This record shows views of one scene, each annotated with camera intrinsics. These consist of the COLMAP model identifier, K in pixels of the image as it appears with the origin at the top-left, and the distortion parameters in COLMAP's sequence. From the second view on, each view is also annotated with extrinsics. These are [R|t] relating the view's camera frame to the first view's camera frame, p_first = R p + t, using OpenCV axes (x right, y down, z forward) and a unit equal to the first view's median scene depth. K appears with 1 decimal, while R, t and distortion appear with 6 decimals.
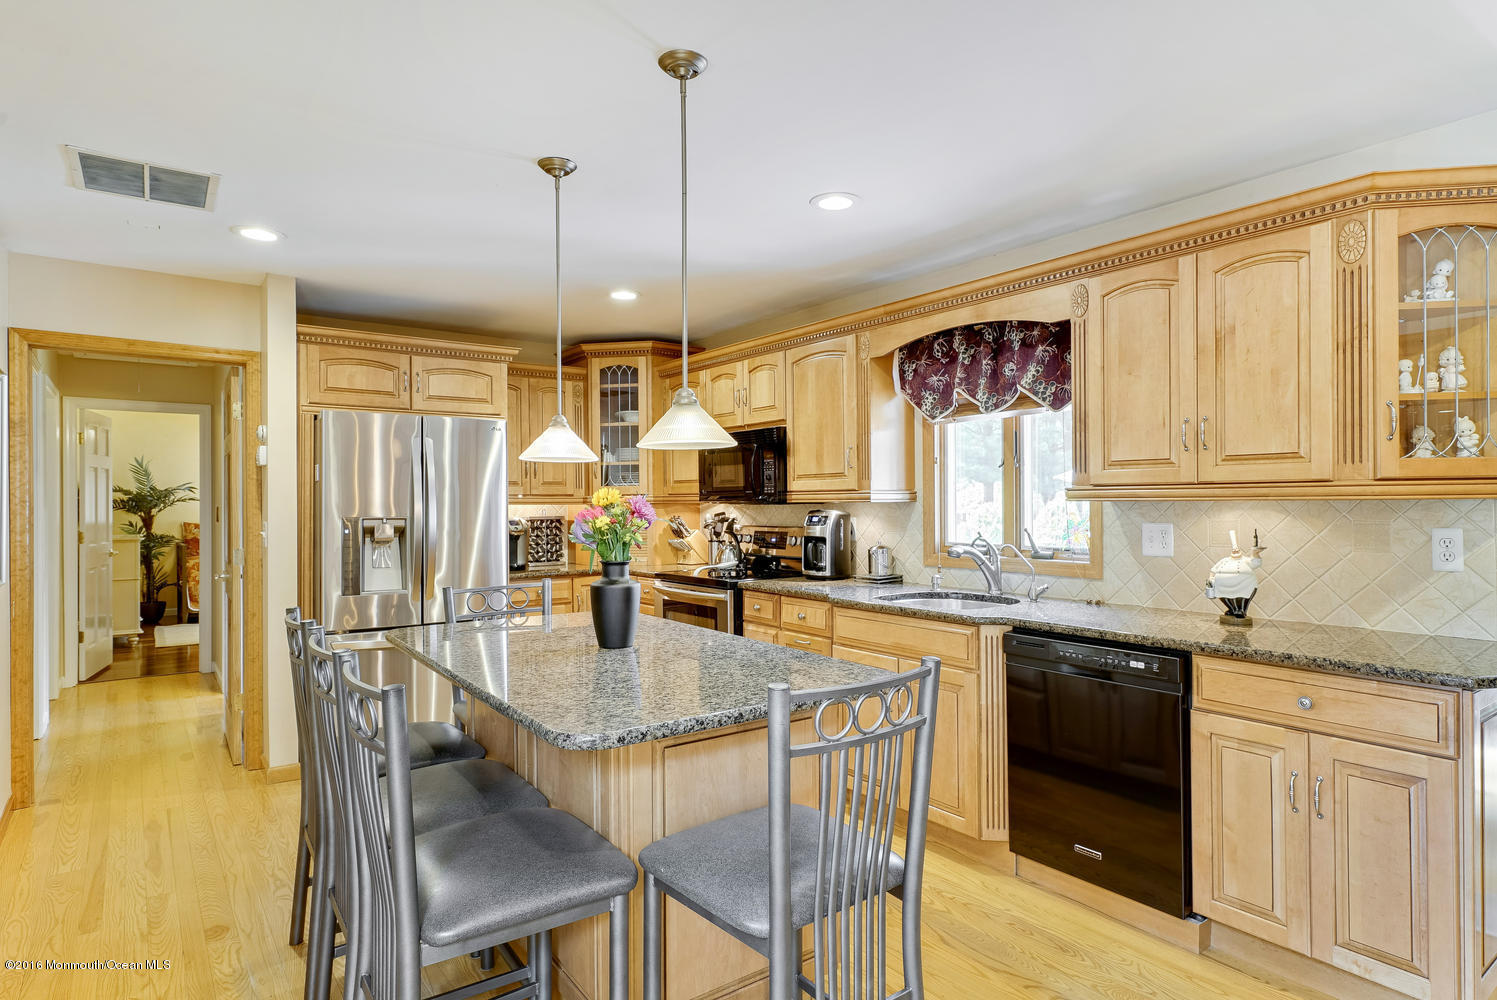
lens RADIAL K [[807.6, 0, 749.8], [0, 807.6, 503.9], [0, 0, 1]] dist [0.003164, 0.001050]
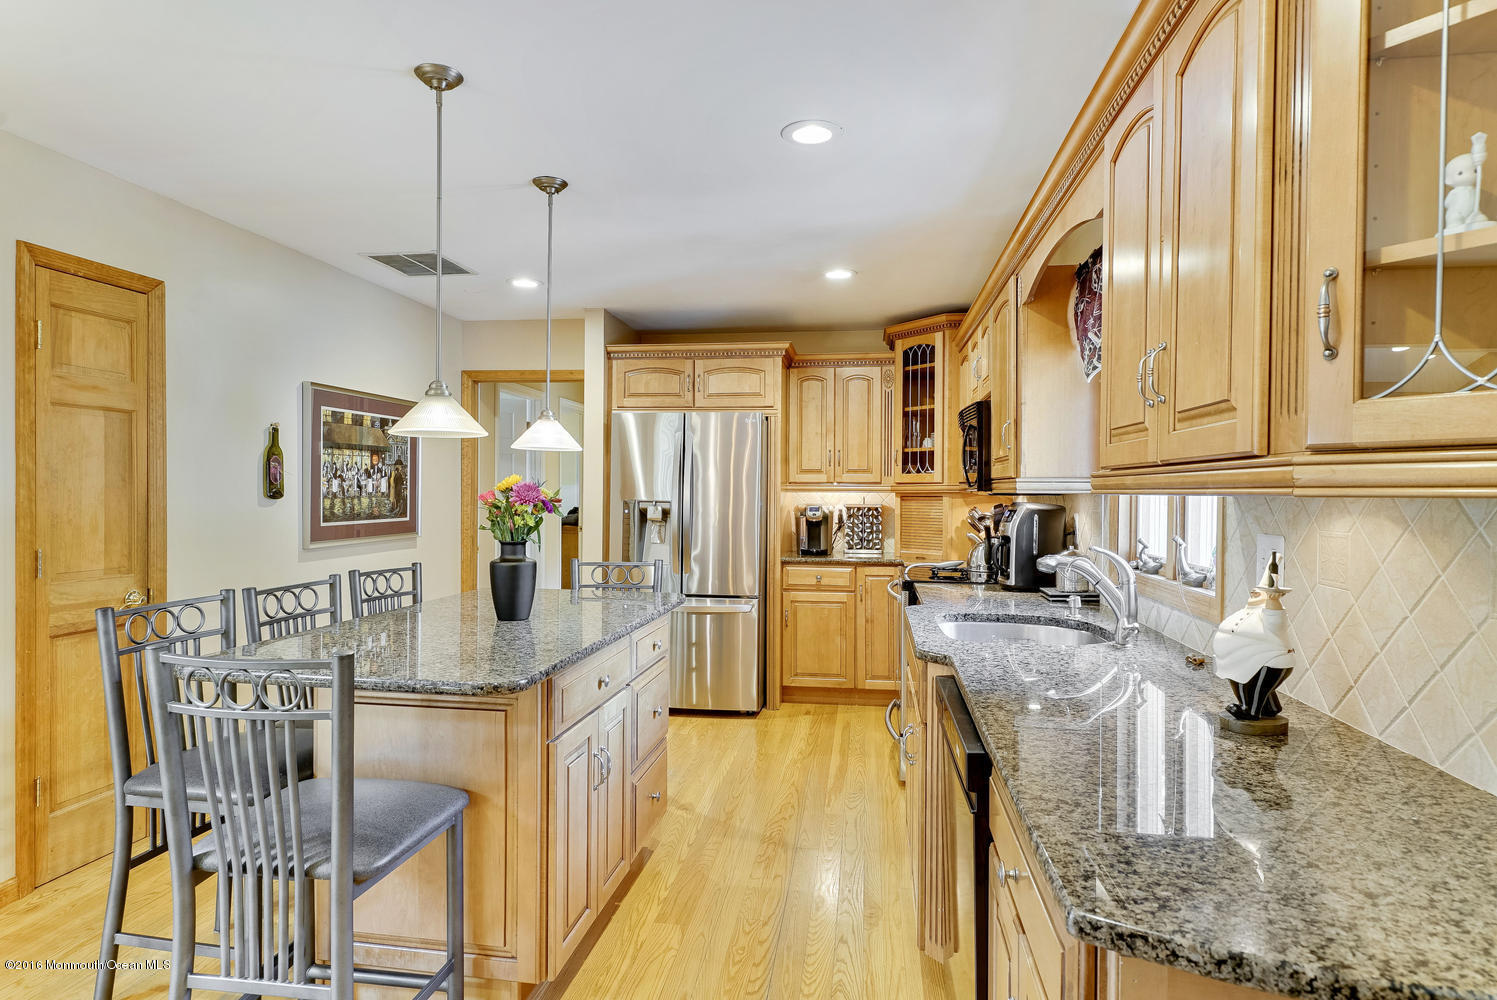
lens RADIAL K [[807.6, 0, 748.4], [0, 807.6, 501.4], [0, 0, 1]] dist [0.003164, 0.001050]
pose [[0.711256, 0.021738, -0.702597, 0.446786], [-0.014637, 0.999763, 0.016115, -0.002663], [0.702781, -0.001177, 0.711406, 0.240085]]
